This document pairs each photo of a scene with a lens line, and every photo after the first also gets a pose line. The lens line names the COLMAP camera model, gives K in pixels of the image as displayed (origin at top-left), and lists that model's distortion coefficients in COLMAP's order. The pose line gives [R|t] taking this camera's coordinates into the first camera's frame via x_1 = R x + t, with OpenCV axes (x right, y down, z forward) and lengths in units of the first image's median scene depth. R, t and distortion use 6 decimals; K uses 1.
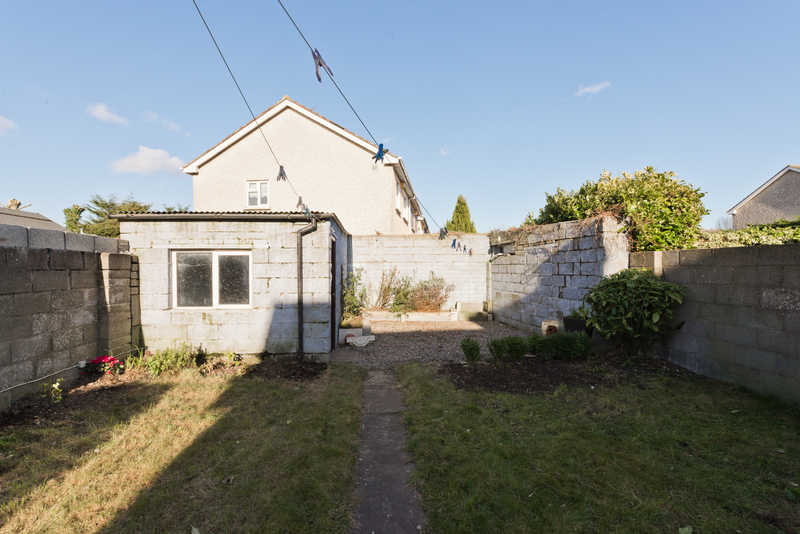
lens RADIAL K [[364.0, 0, 401.9], [0, 364.0, 265.1], [0, 0, 1]] dist [-0.001099, -0.000050]
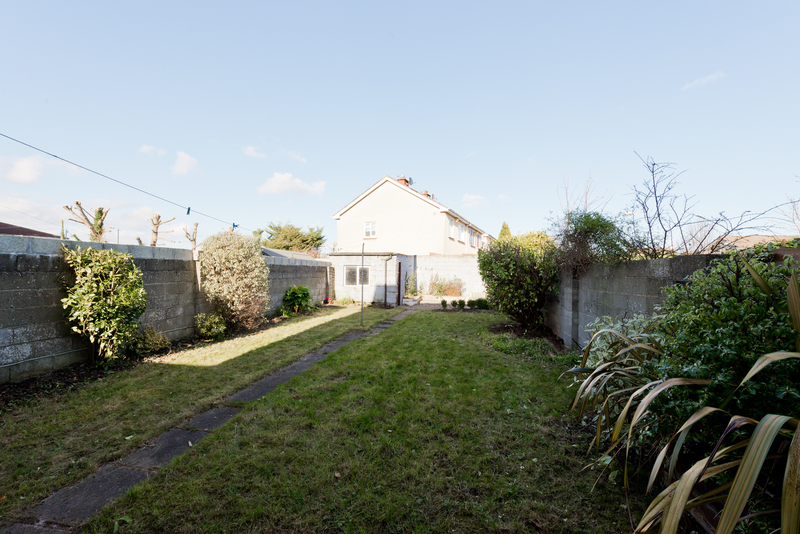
lens RADIAL K [[364.0, 0, 399.5], [0, 364.0, 267.3], [0, 0, 1]] dist [-0.001099, -0.000050]
pose [[0.959280, 0.014745, -0.282072, 0.591993], [-0.016099, 0.999867, -0.002483, -0.025746], [0.281998, 0.006923, 0.959390, -1.606829]]
